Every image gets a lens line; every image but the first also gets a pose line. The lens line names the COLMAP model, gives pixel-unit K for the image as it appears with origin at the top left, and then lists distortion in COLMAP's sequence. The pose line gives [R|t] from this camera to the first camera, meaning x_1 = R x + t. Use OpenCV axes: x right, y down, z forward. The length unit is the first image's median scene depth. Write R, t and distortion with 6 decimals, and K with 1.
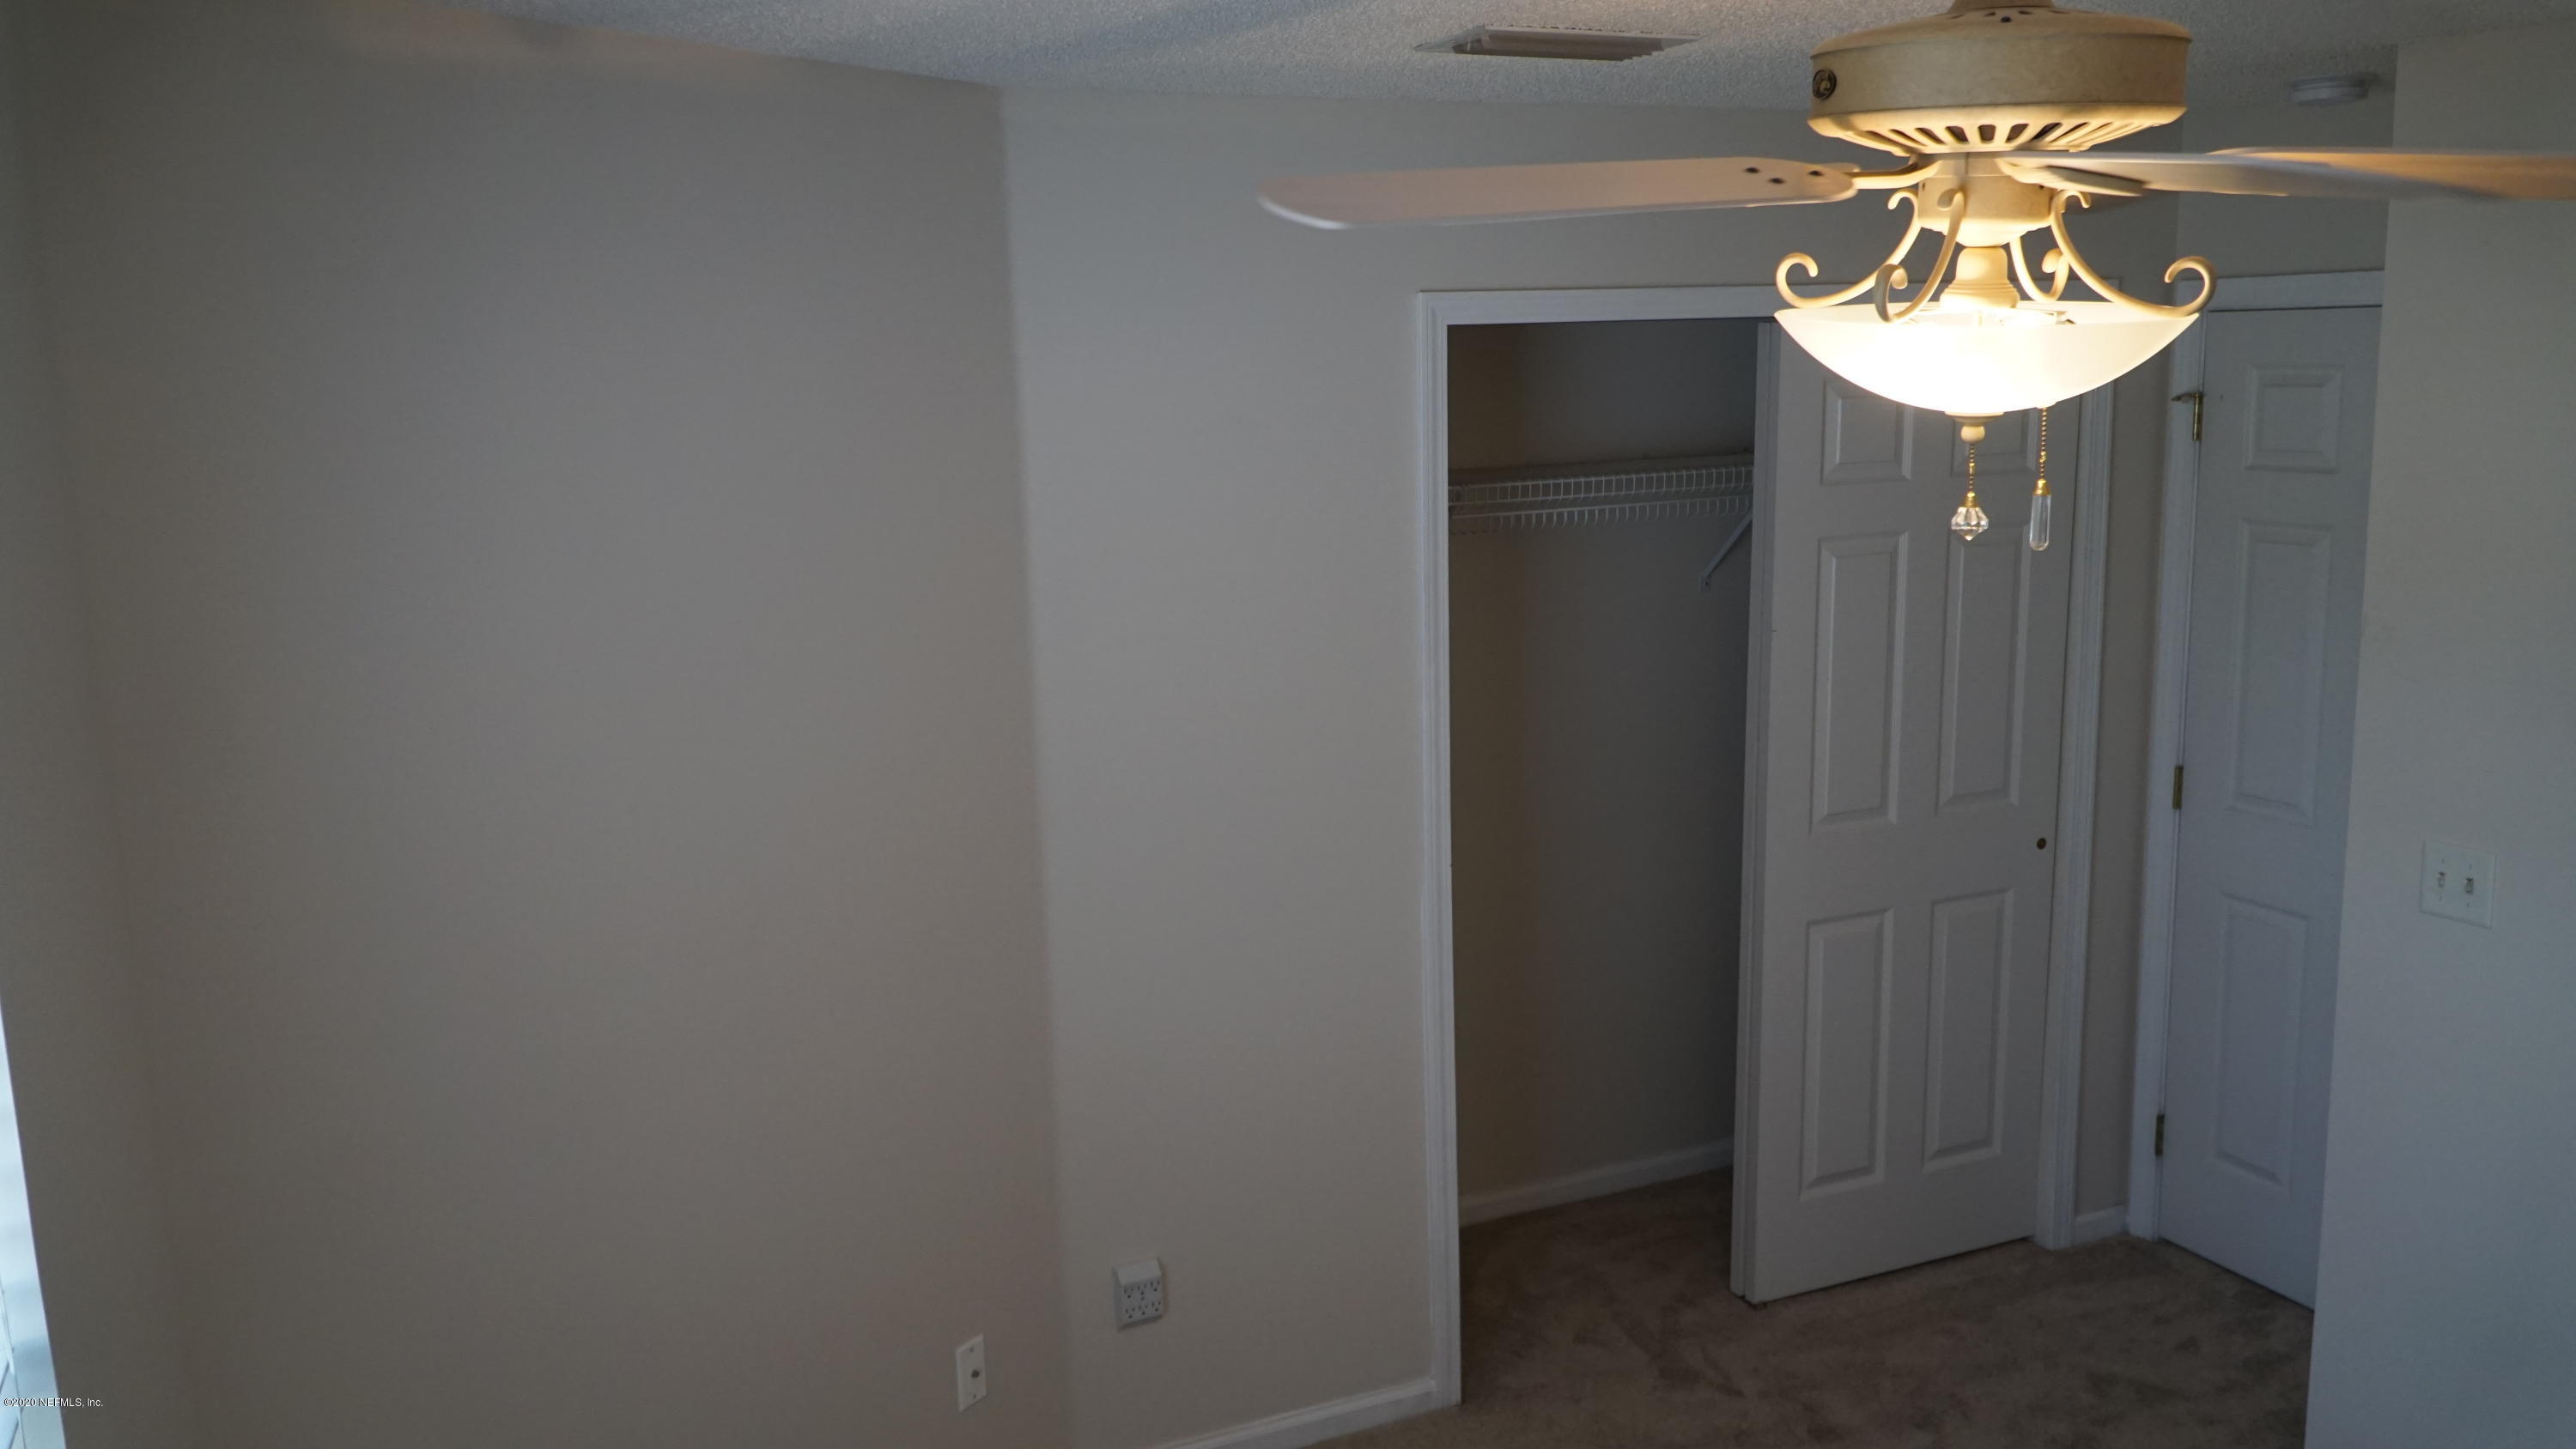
lens RADIAL K [[2051.2, 0, 1289.8], [0, 2051.2, 736.0], [0, 0, 1]] dist [0.002000, -0.005958]
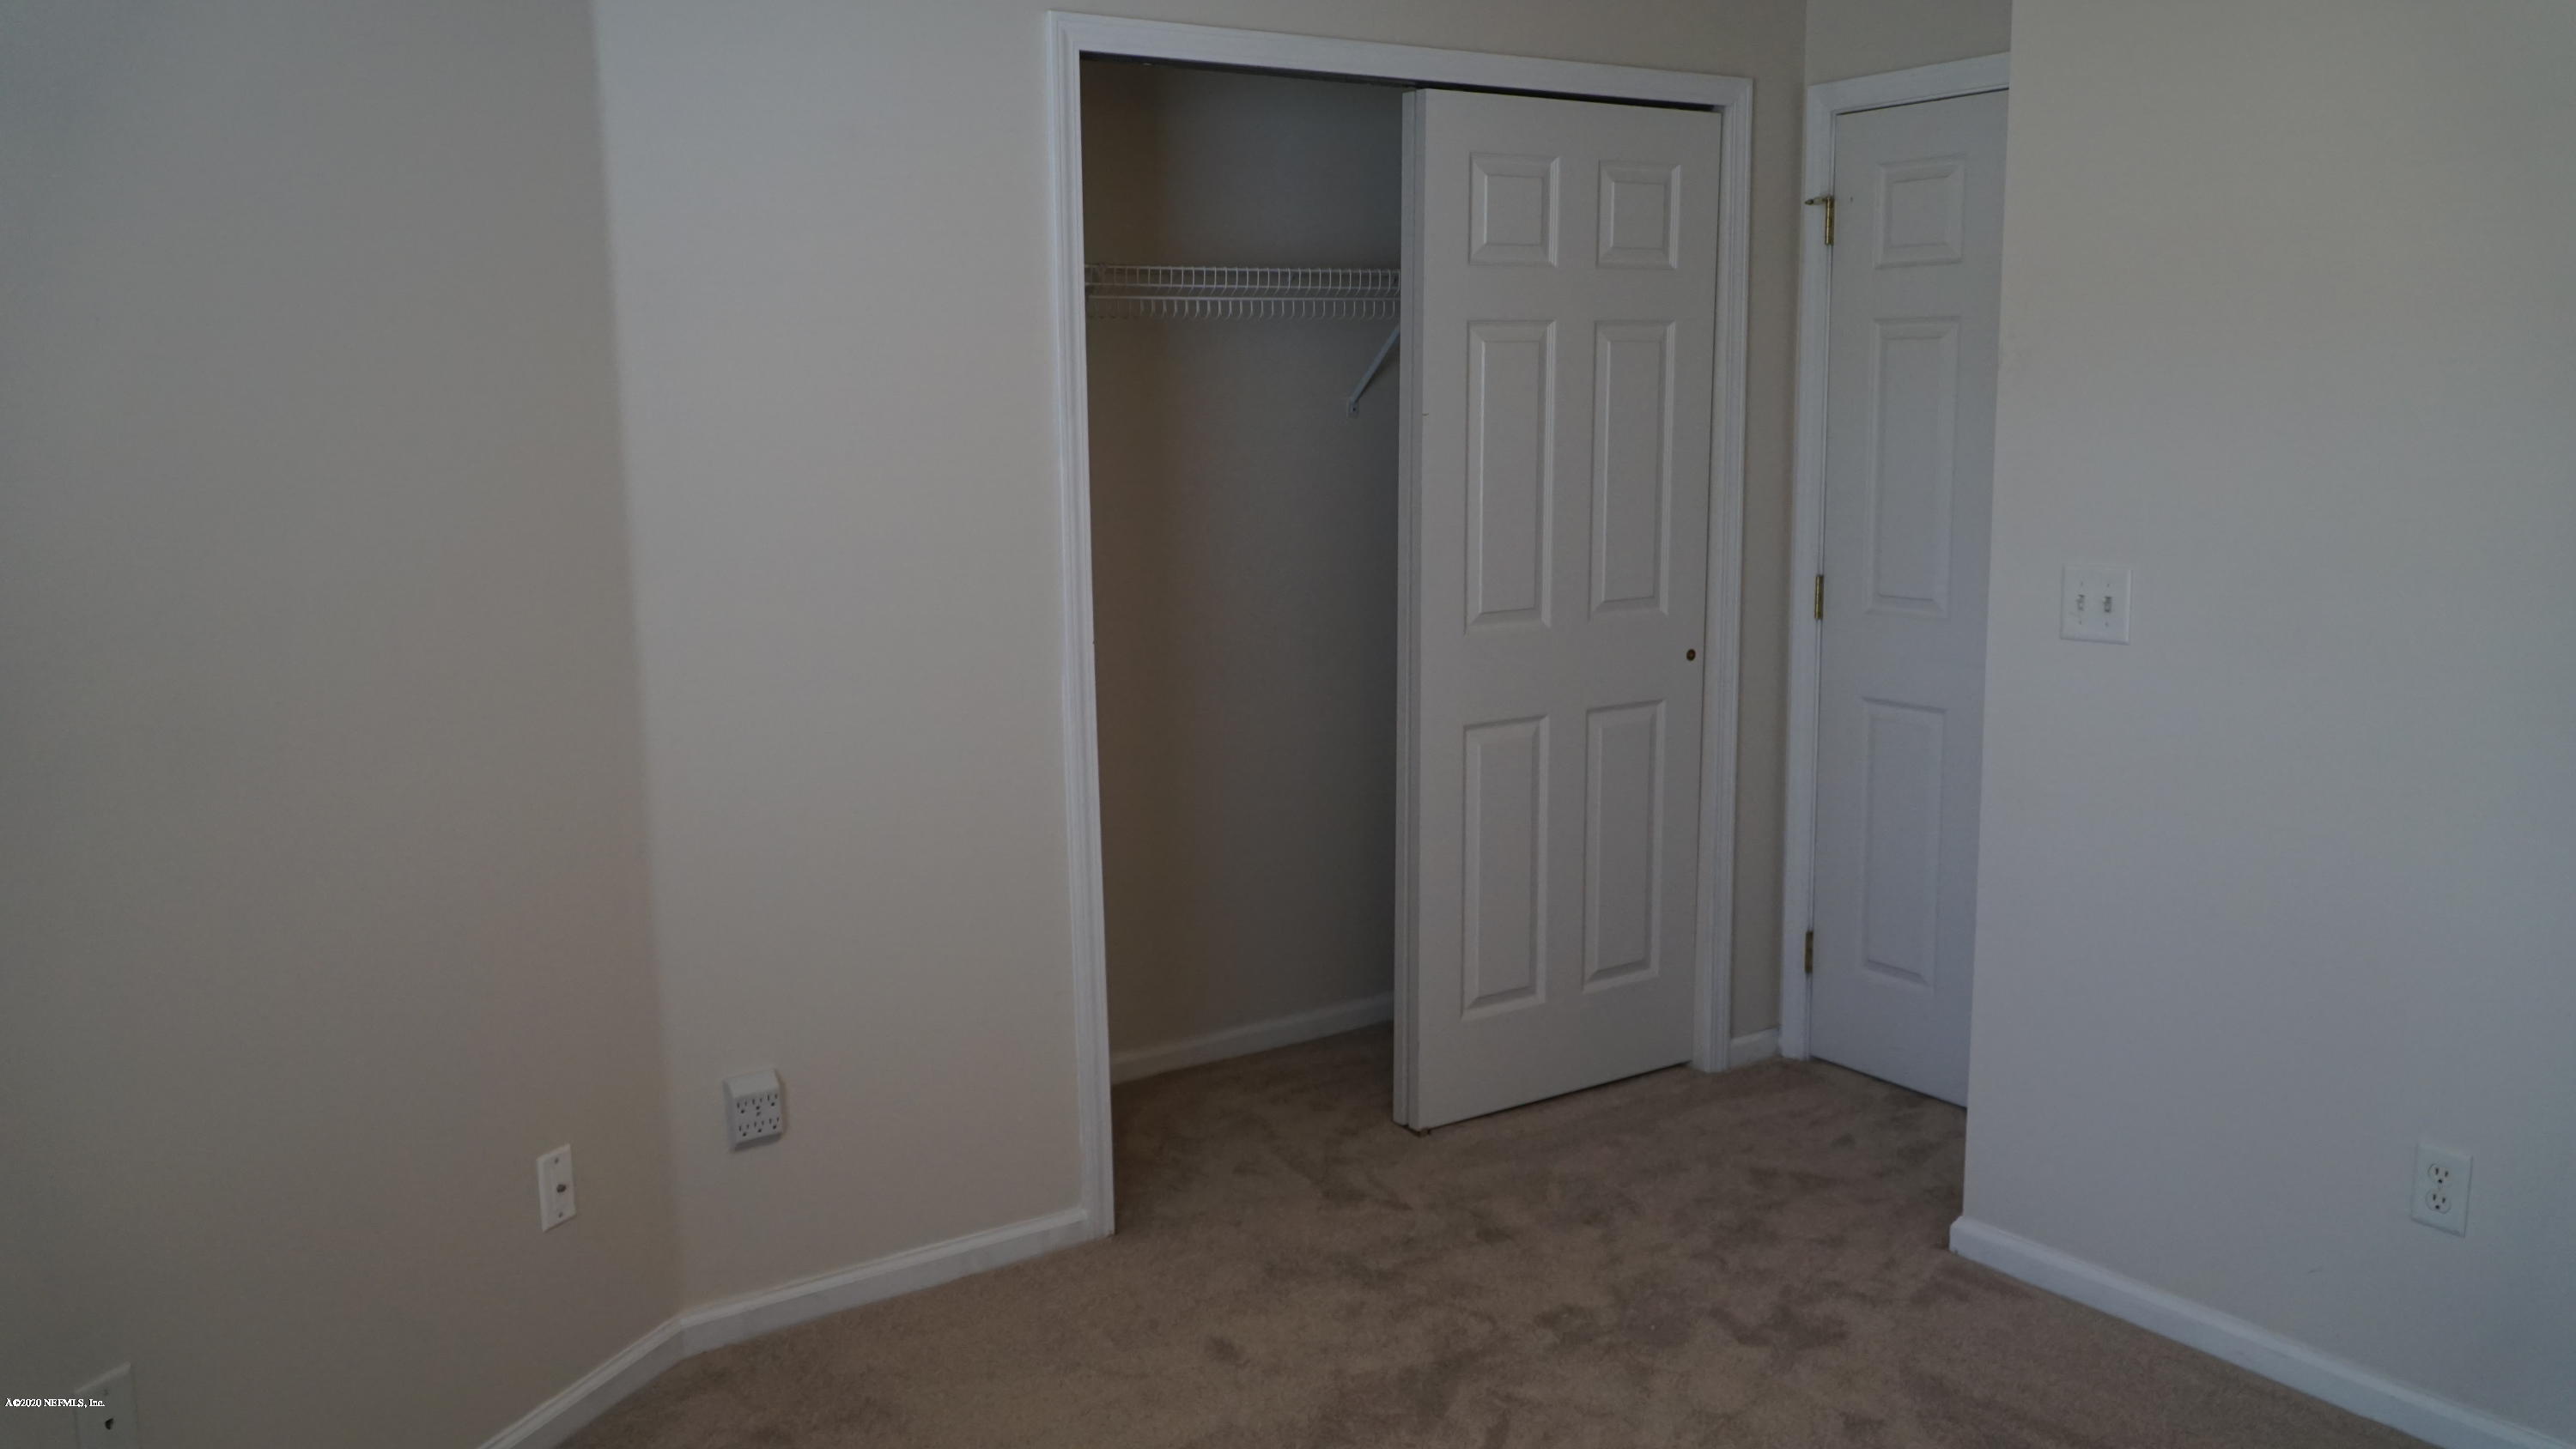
lens RADIAL K [[2051.2, 0, 1290.8], [0, 2051.2, 721.0], [0, 0, 1]] dist [0.002000, -0.005958]
pose [[0.985187, -0.015098, 0.170818, 0.006269], [0.019176, 0.999569, -0.022250, 0.110381], [-0.170408, 0.025196, 0.985051, 0.060433]]
